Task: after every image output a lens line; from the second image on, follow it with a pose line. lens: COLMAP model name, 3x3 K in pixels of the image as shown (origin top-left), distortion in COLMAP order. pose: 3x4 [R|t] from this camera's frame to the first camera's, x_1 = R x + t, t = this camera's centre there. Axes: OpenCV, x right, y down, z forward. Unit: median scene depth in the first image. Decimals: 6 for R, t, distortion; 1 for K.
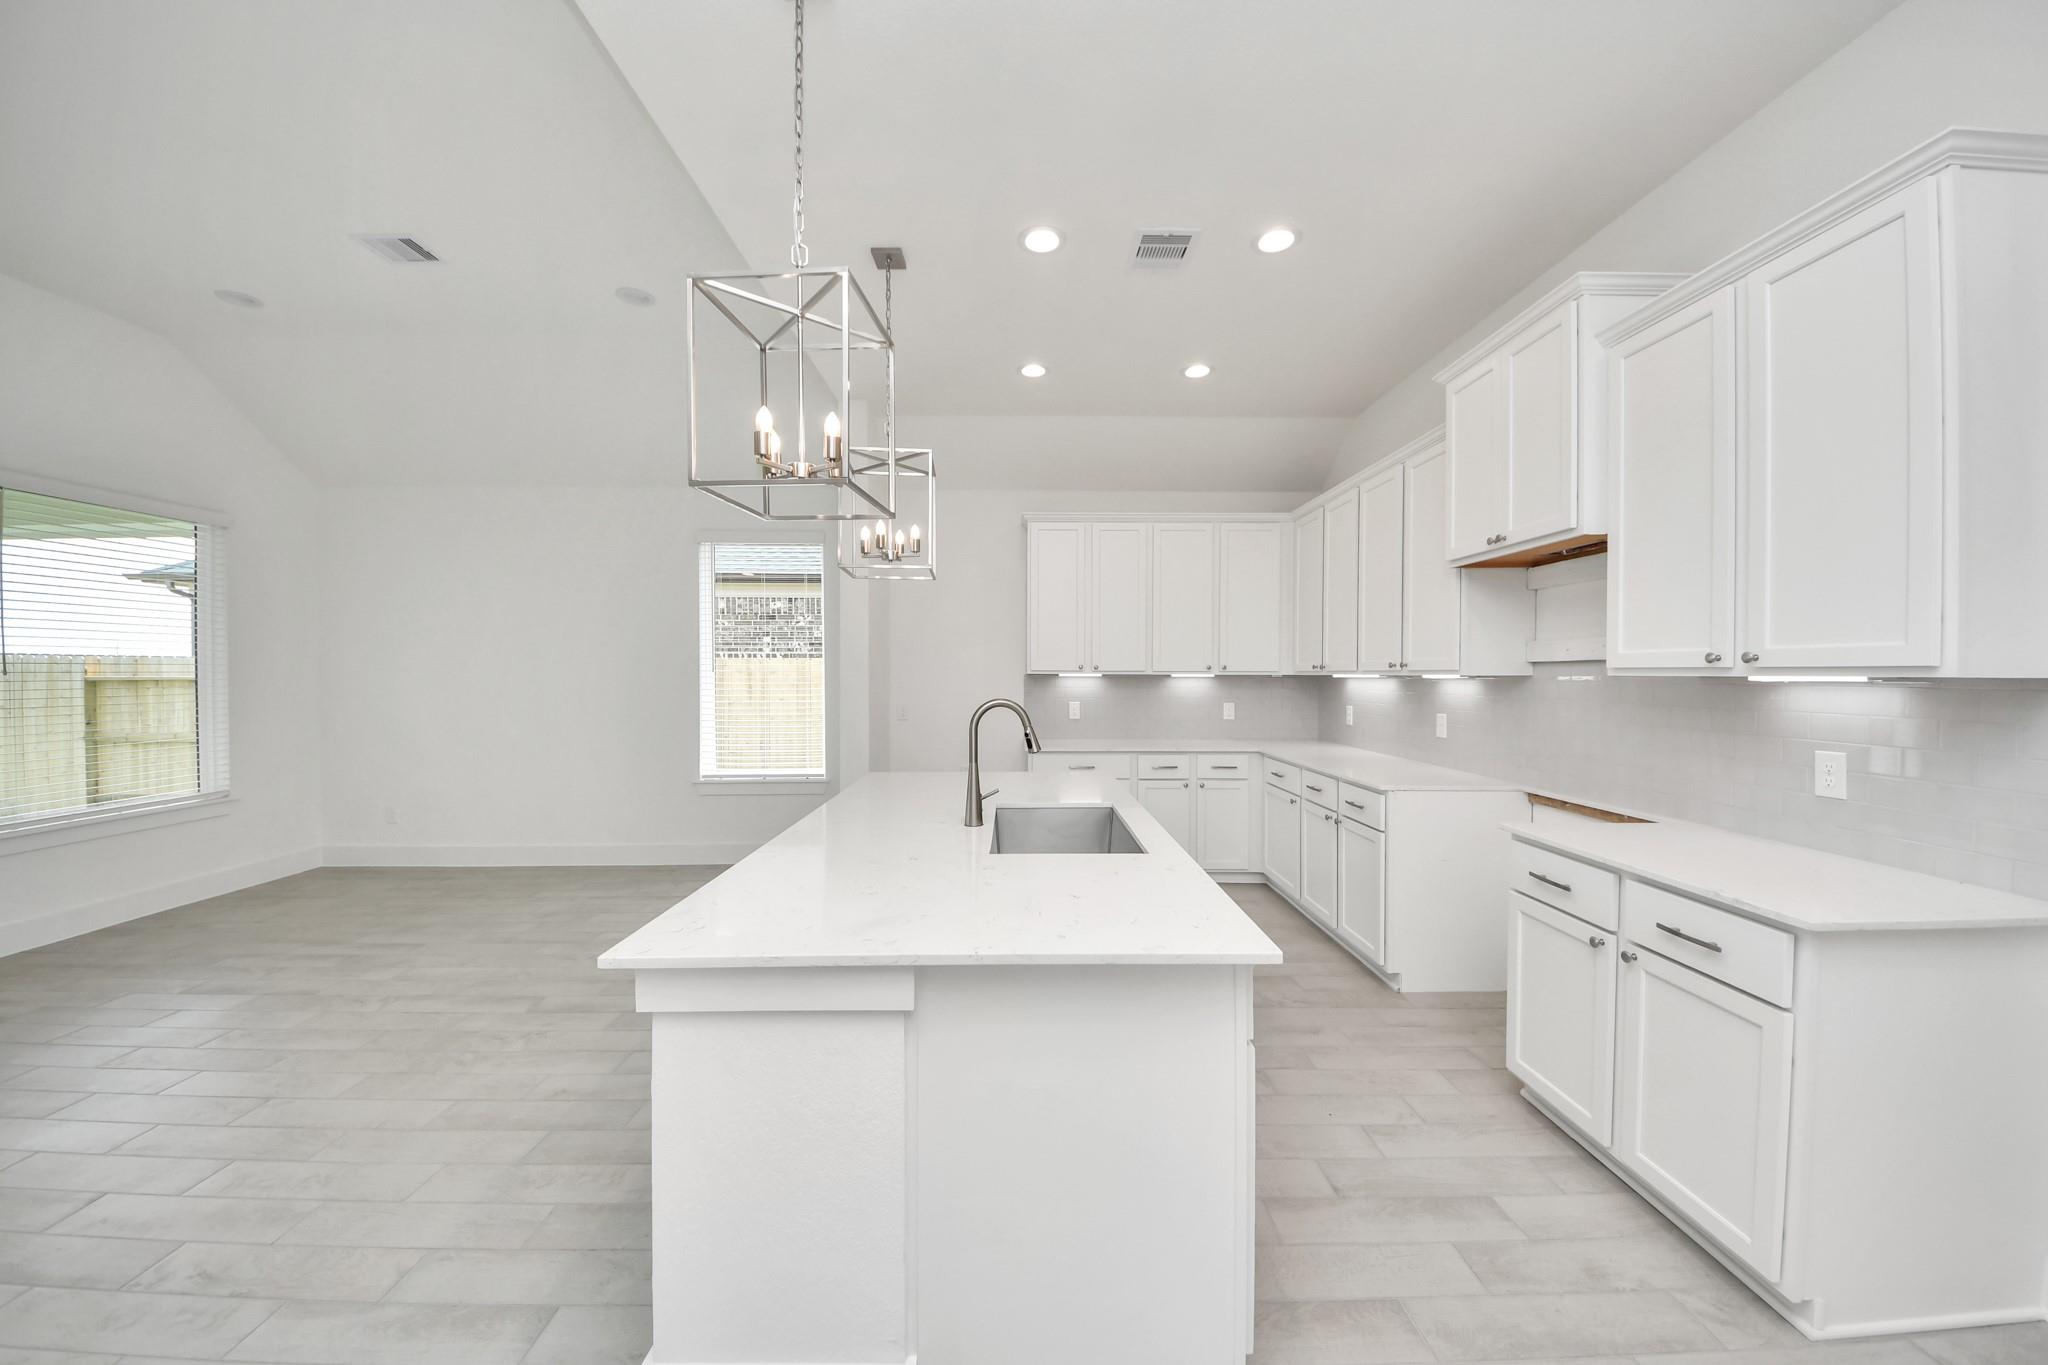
lens RADIAL K [[732.0, 0, 1025.5], [0, 732.0, 678.8], [0, 0, 1]] dist [0.021914, -0.017835]
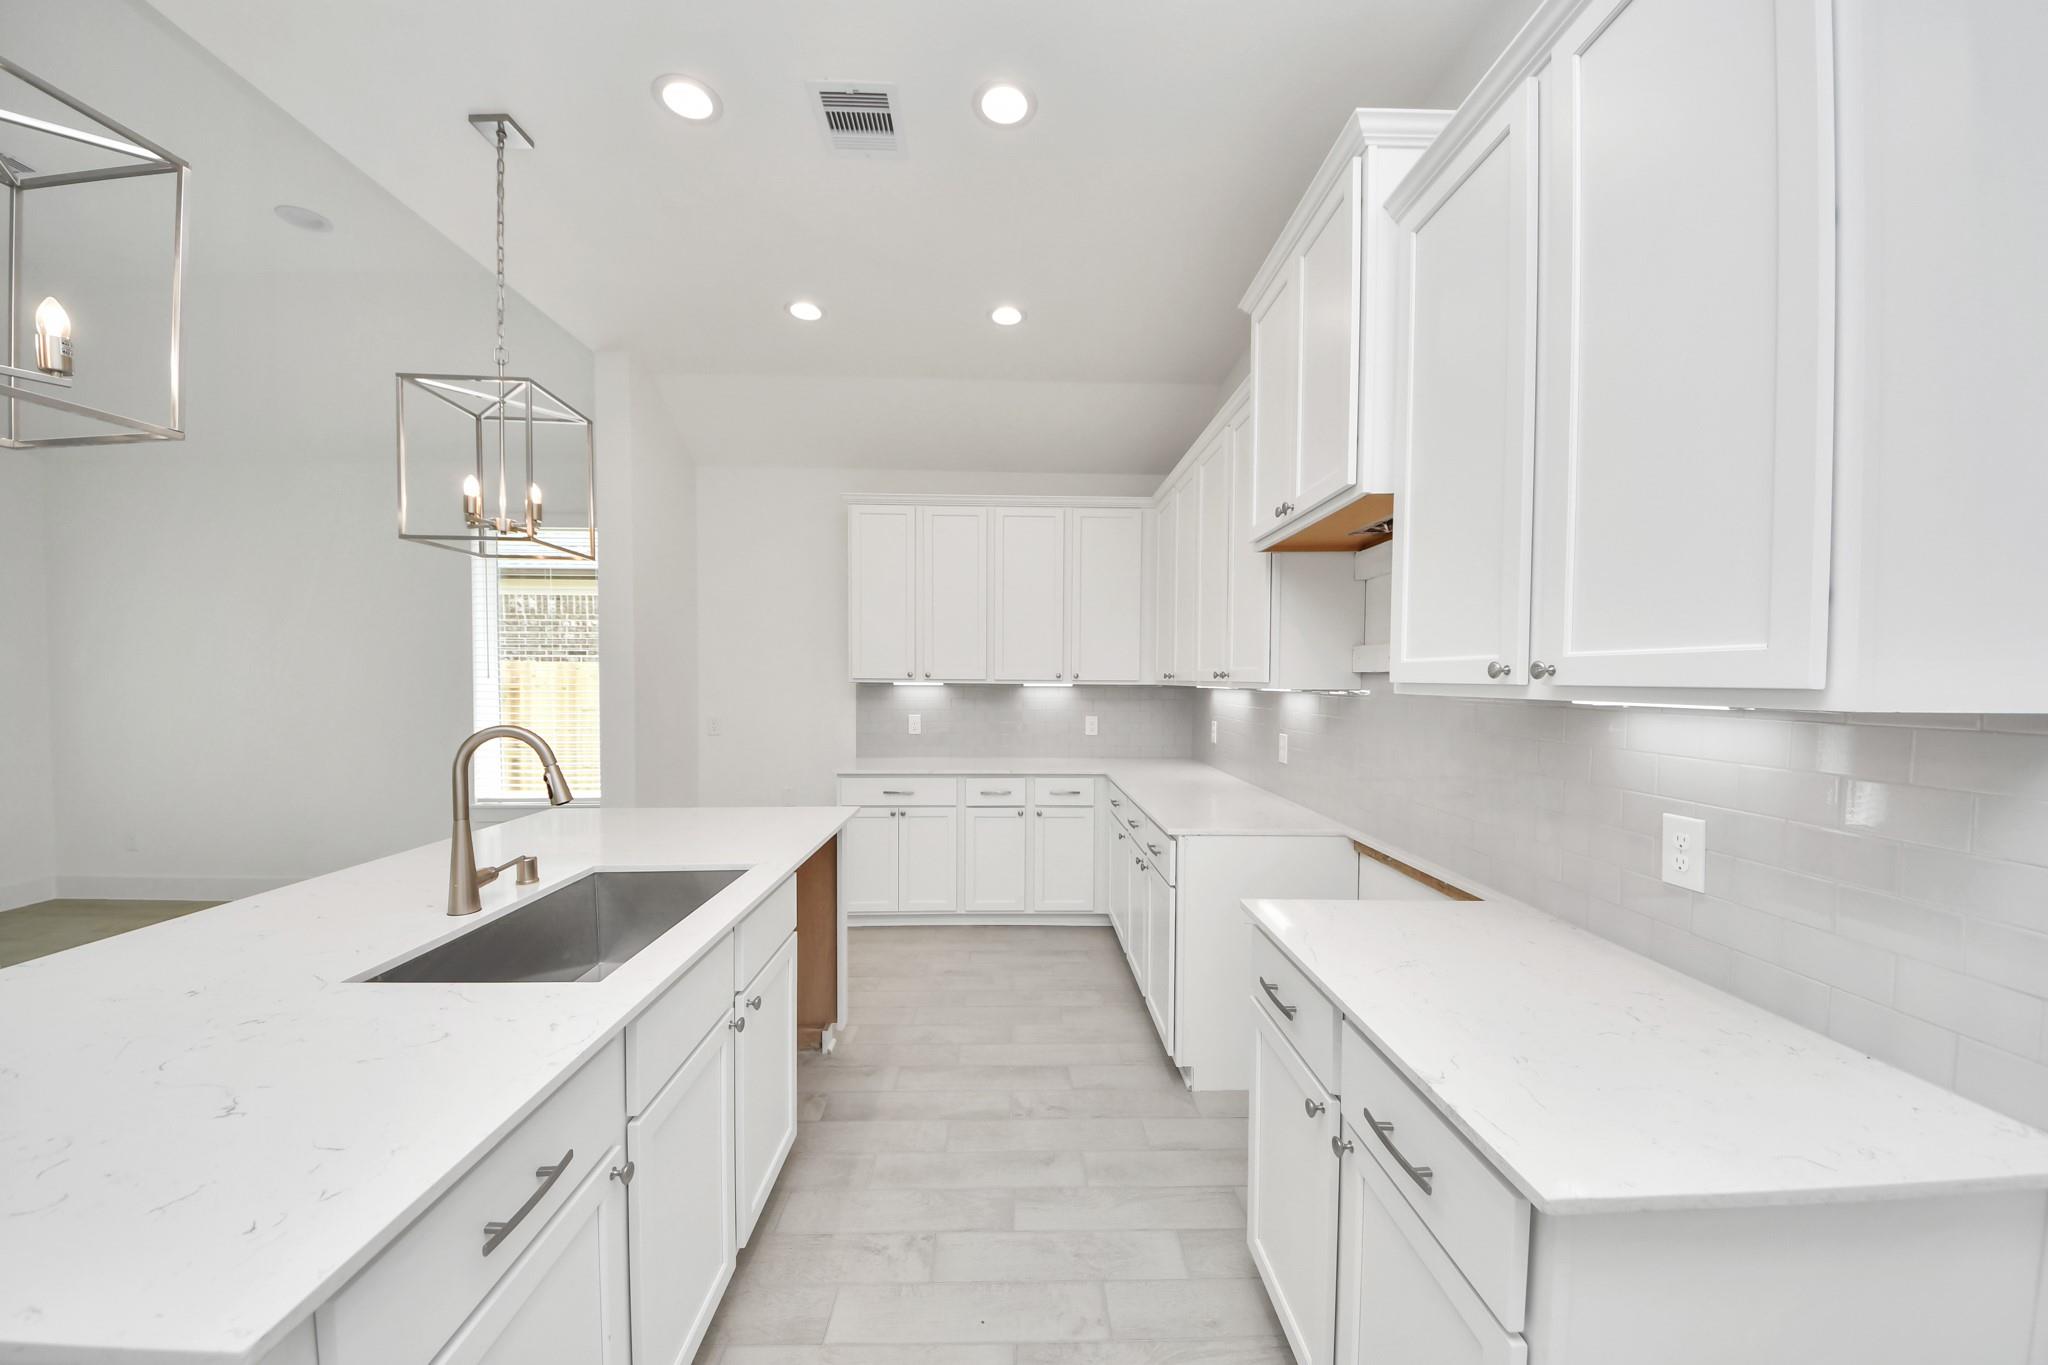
lens RADIAL K [[724.5, 0, 1029.7], [0, 724.5, 694.0], [0, 0, 1]] dist [0.038889, -0.023606]
pose [[0.999886, 0.004111, 0.014544, 0.317738], [-0.004311, 0.999897, 0.013724, -0.009031], [-0.014486, -0.013785, 0.999800, 0.223194]]
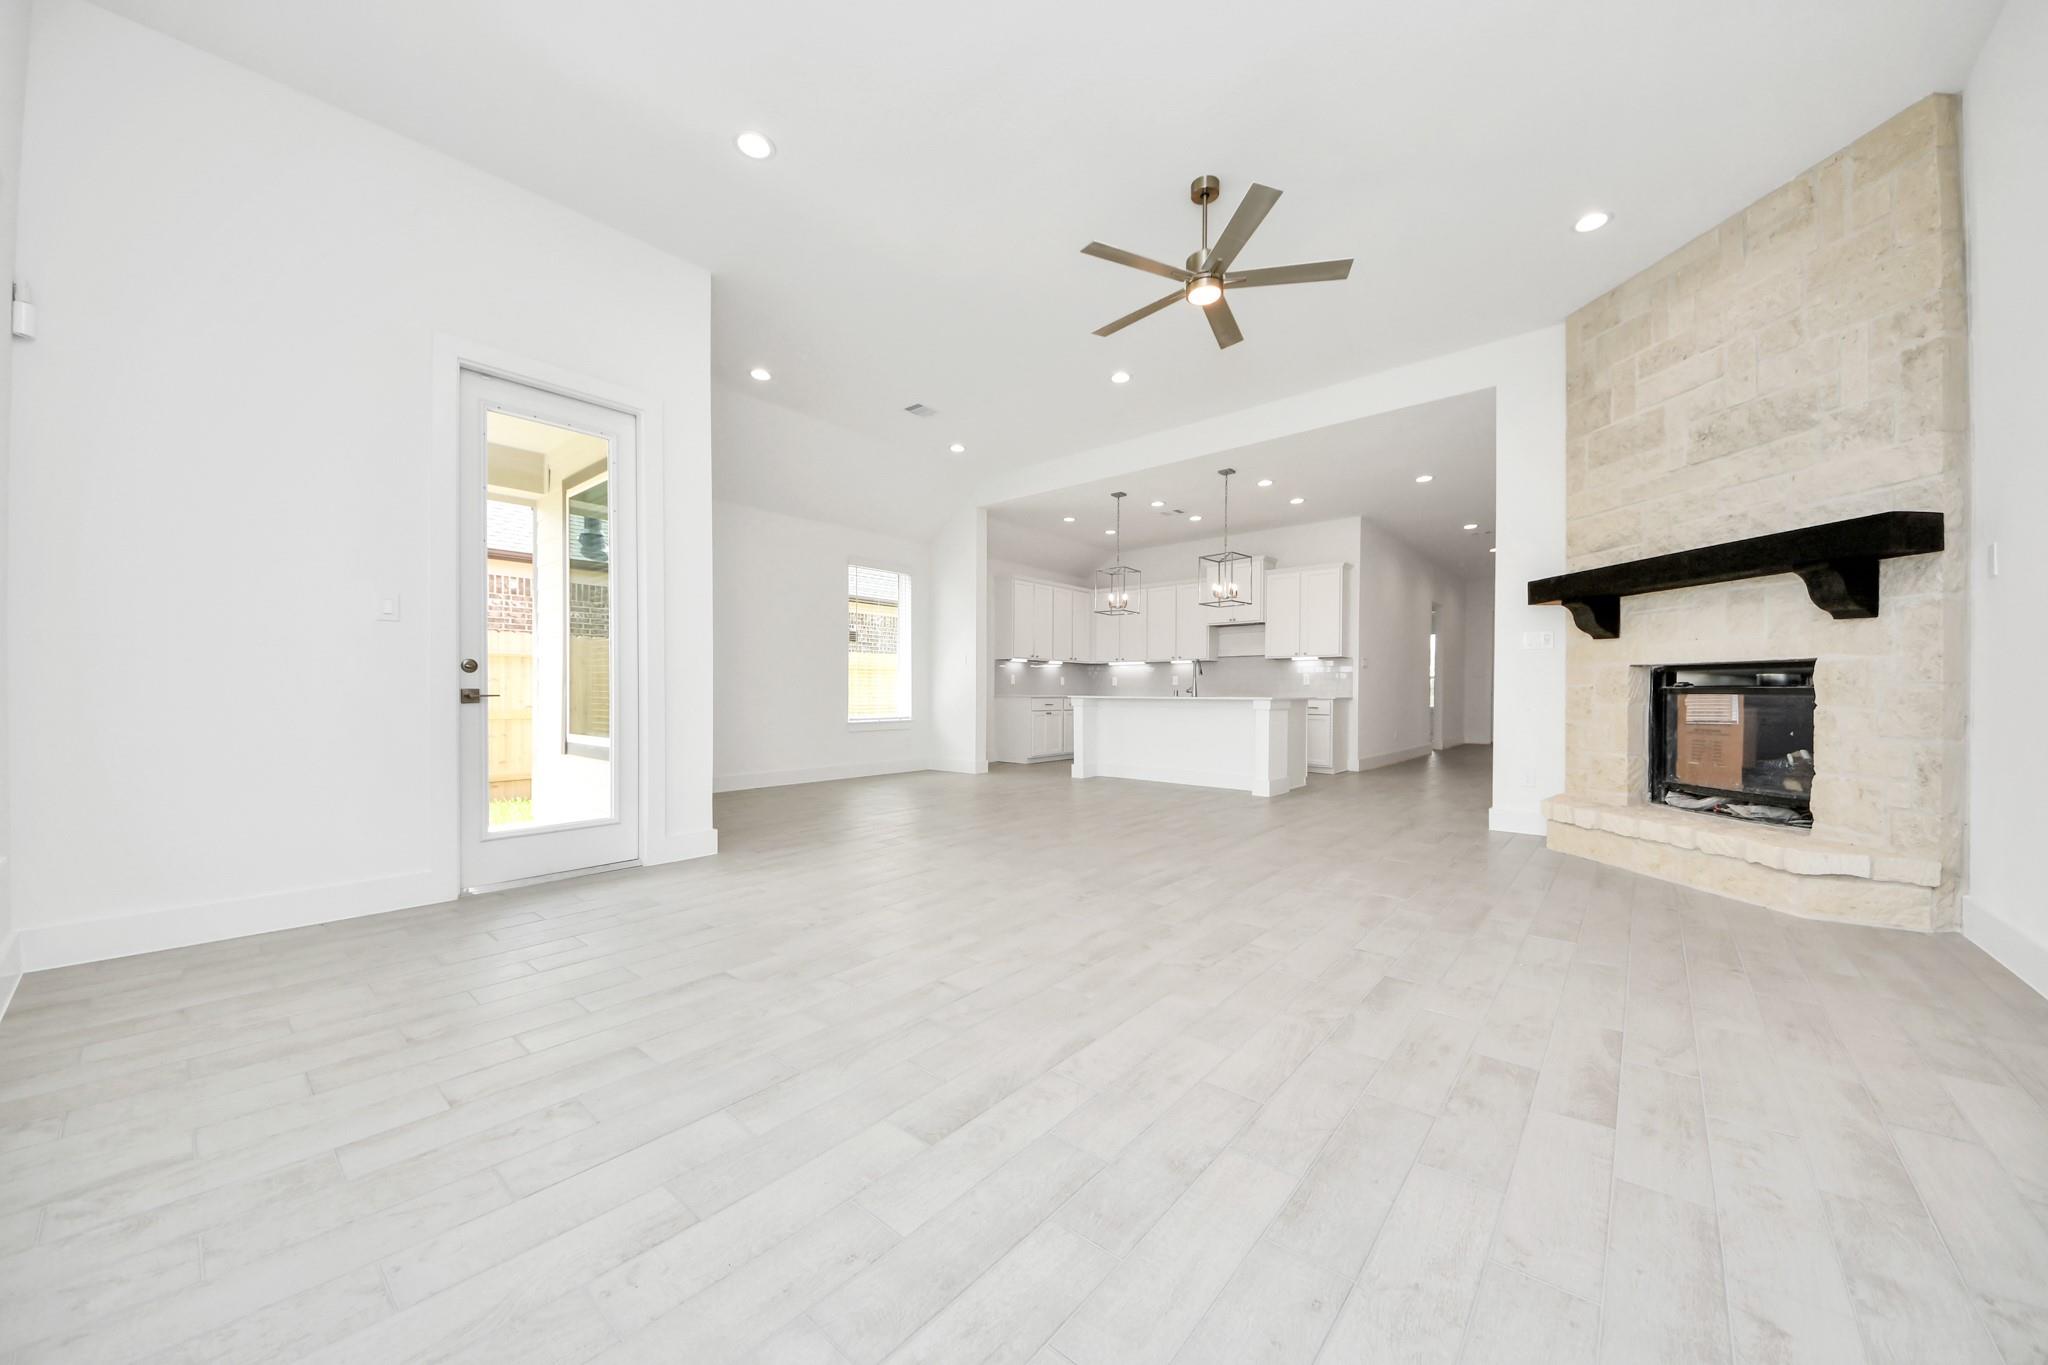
lens RADIAL K [[724.5, 0, 1029.7], [0, 724.5, 694.0], [0, 0, 1]] dist [0.038889, -0.023606]
pose [[0.654102, -0.000779, 0.756406, -2.191904], [0.004272, 0.999987, -0.002665, 0.141778], [-0.756394, 0.004975, 0.654097, -0.425443]]
